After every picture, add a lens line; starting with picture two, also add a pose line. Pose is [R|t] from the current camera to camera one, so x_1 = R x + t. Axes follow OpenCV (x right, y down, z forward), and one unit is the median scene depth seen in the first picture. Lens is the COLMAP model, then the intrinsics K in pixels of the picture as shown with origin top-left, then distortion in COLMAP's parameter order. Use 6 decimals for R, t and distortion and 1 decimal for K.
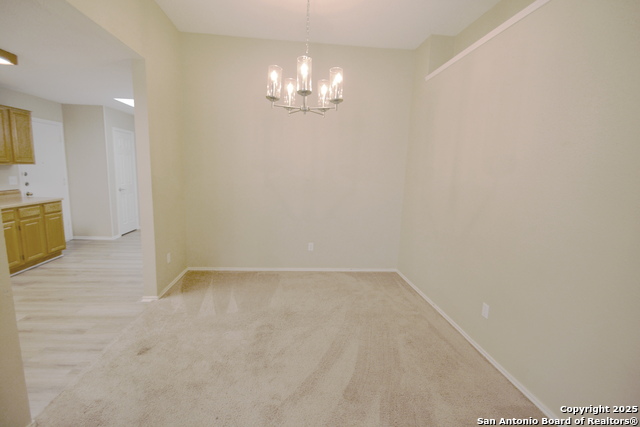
lens RADIAL K [[276.5, 0, 315.4], [0, 276.5, 210.9], [0, 0, 1]] dist [-0.000243, -0.009227]
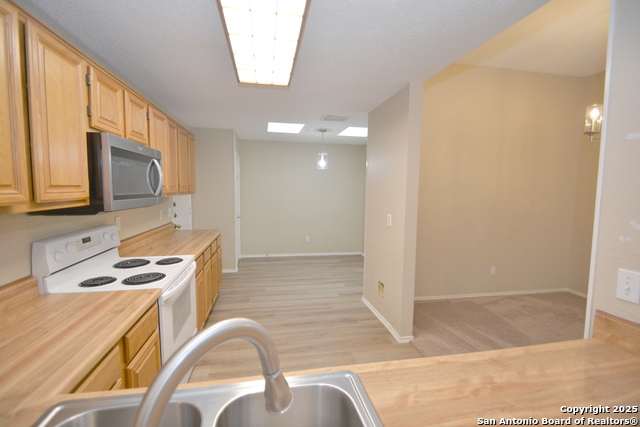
lens RADIAL K [[276.5, 0, 315.4], [0, 276.5, 210.9], [0, 0, 1]] dist [-0.000243, -0.009227]
pose [[0.996892, -0.032786, 0.071629, -0.752201], [0.035263, 0.998813, -0.033603, -0.076648], [-0.070442, 0.036024, 0.996865, 0.055980]]
